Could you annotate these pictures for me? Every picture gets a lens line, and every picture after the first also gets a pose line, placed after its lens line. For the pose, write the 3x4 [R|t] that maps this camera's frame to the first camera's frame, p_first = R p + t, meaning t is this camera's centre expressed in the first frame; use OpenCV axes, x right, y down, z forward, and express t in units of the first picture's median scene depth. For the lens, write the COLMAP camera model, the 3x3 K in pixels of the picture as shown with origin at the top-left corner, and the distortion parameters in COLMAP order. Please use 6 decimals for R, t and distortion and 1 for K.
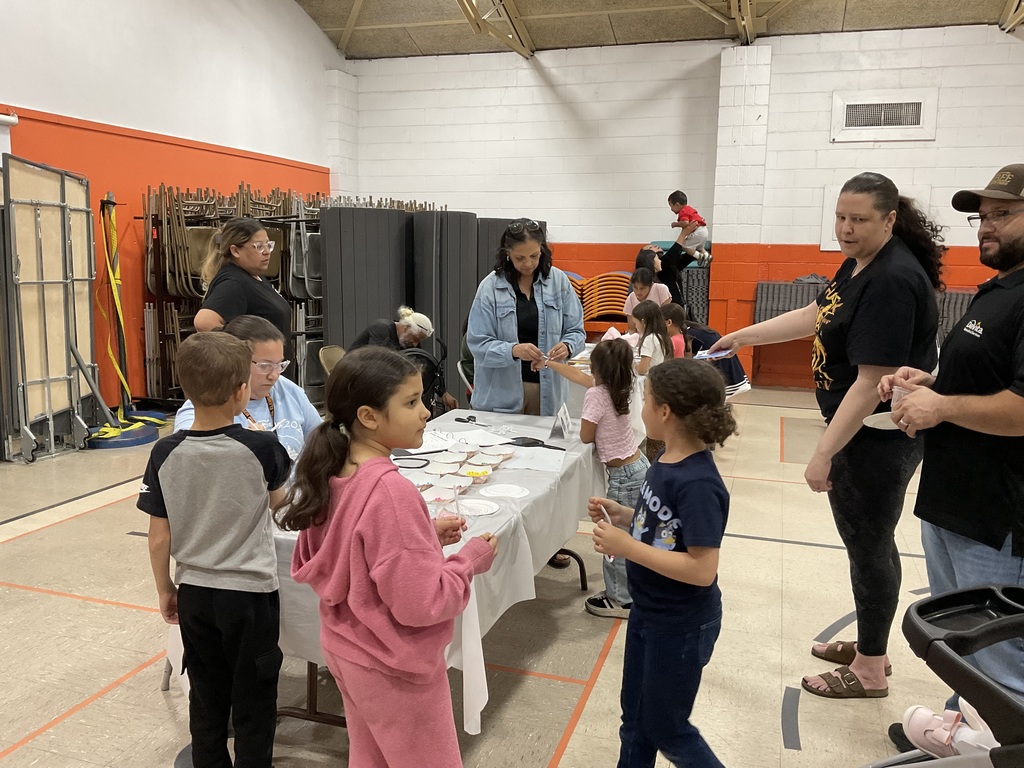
lens RADIAL K [[861.5, 0, 544.4], [0, 861.5, 386.6], [0, 0, 1]] dist [0.074219, -0.157017]
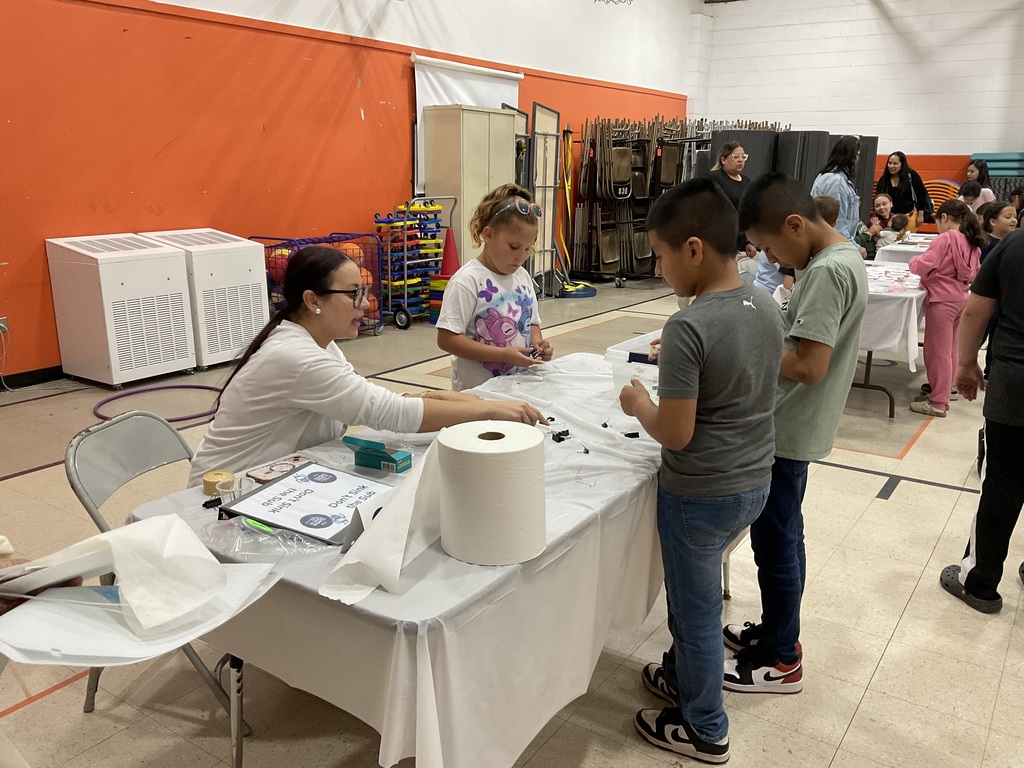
lens RADIAL K [[862.4, 0, 514.6], [0, 862.4, 400.0], [0, 0, 1]] dist [0.001688, -0.054747]
pose [[0.945840, 0.074221, -0.316034, -0.088809], [-0.039151, 0.992487, 0.115913, 0.064687], [0.322263, -0.097262, 0.941640, -0.395713]]
